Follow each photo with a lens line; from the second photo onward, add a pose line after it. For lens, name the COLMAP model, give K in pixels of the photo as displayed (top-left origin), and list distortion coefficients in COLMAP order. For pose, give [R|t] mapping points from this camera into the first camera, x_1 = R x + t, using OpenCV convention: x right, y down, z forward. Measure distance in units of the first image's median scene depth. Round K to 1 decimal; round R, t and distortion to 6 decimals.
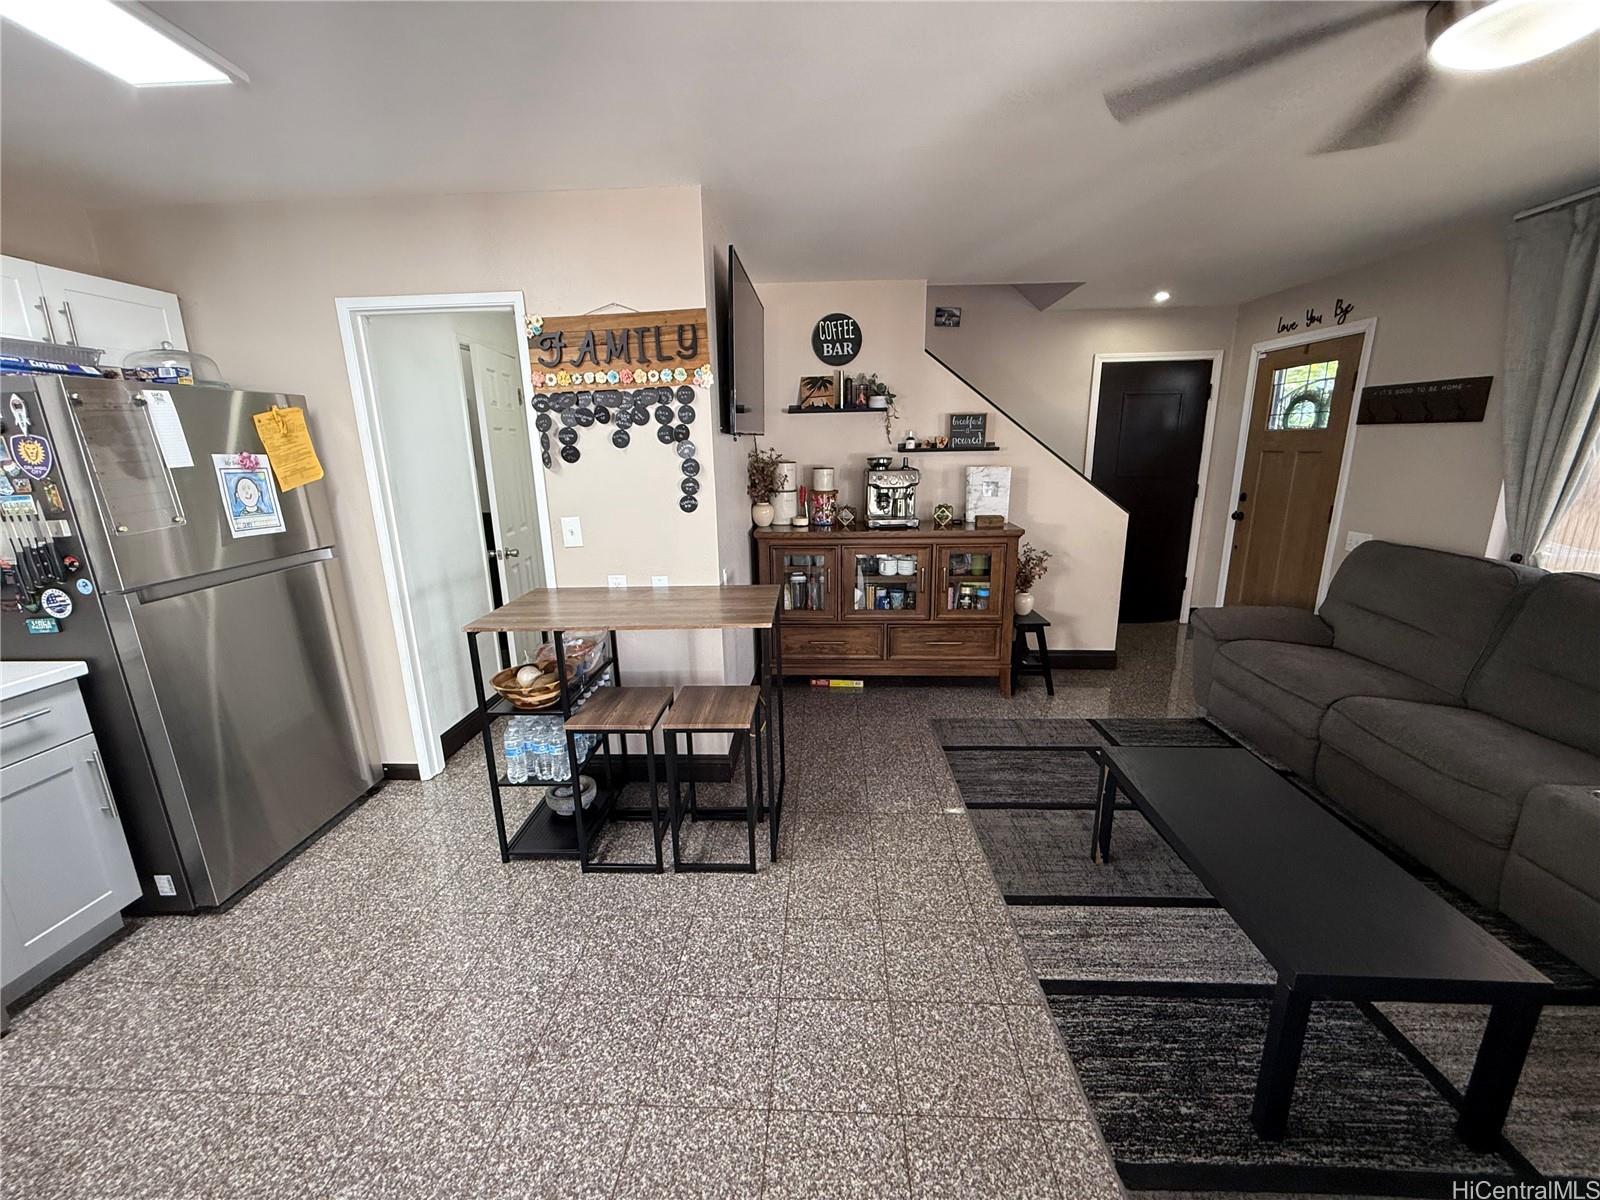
lens RADIAL K [[637.6, 0, 797.4], [0, 637.6, 601.6], [0, 0, 1]] dist [0.001621, -0.000129]
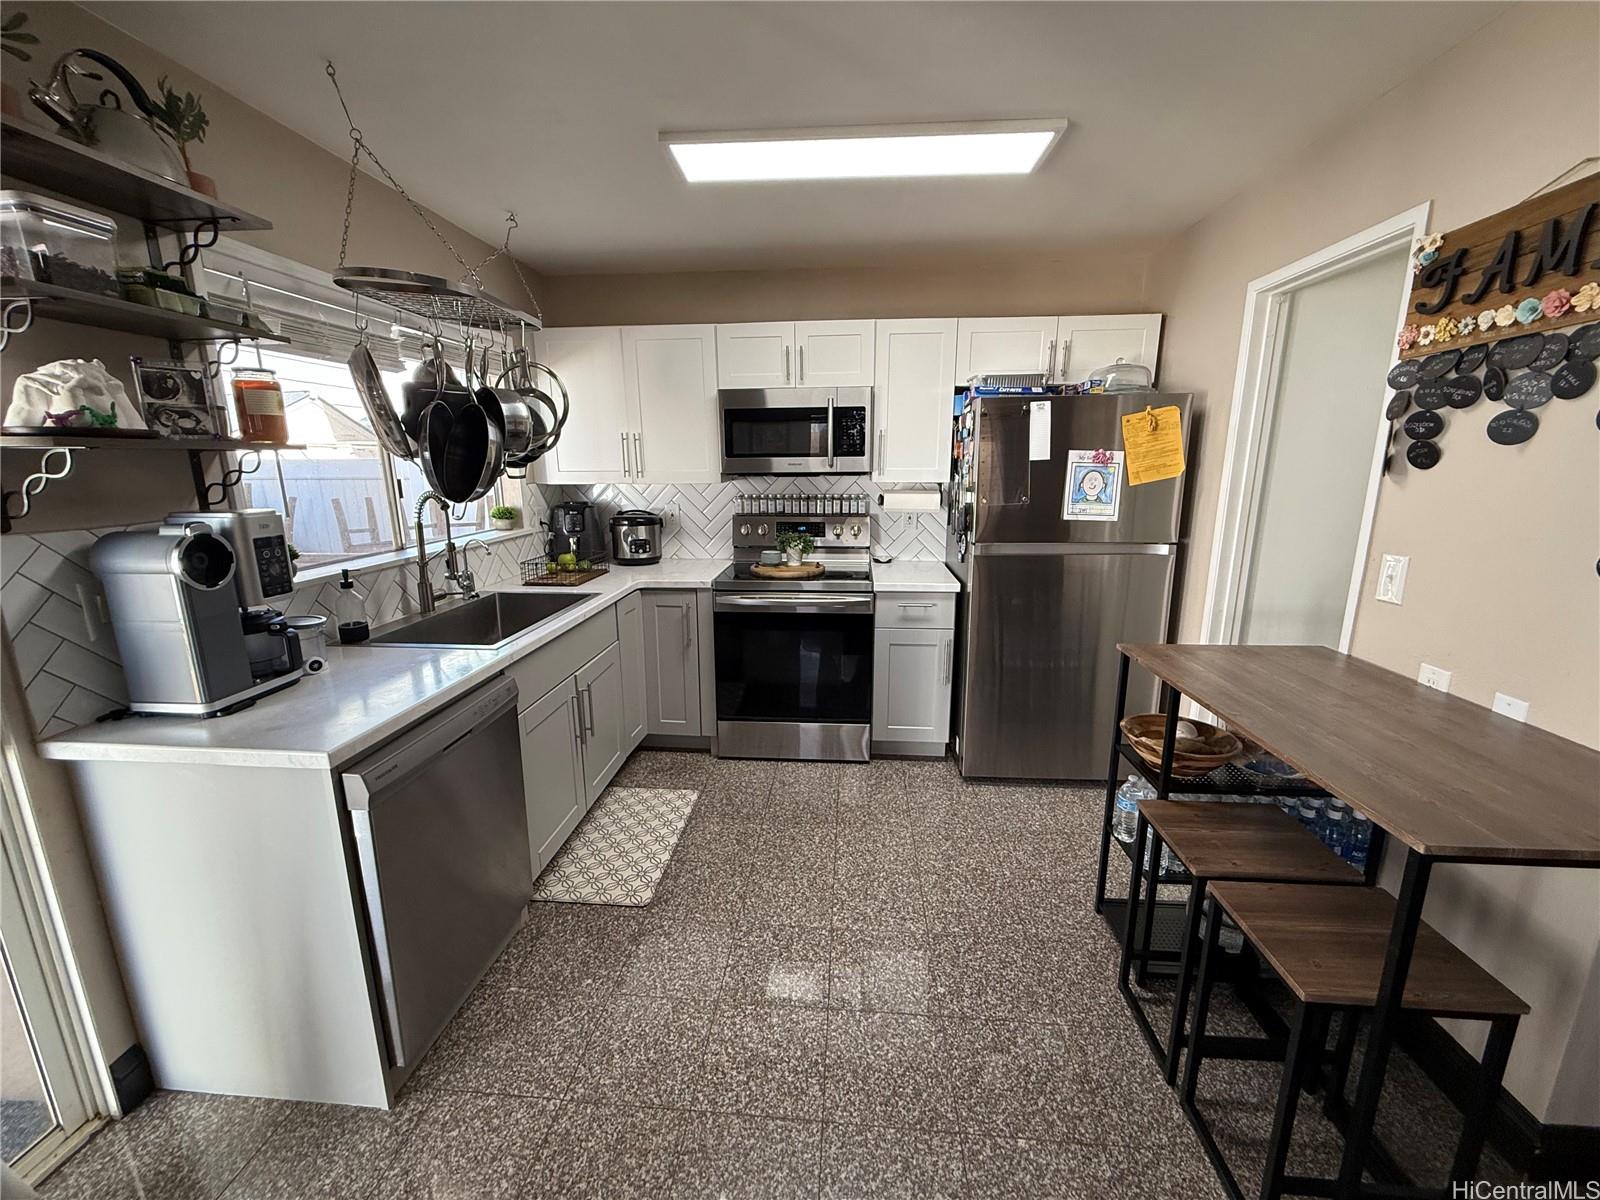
lens RADIAL K [[637.6, 0, 798.9], [0, 637.6, 601.5], [0, 0, 1]] dist [0.001621, -0.000129]
pose [[-0.039452, 0.237349, -0.970623, 0.311219], [-0.235729, 0.941750, 0.239870, -0.110219], [0.971018, 0.238267, 0.018797, 0.465150]]
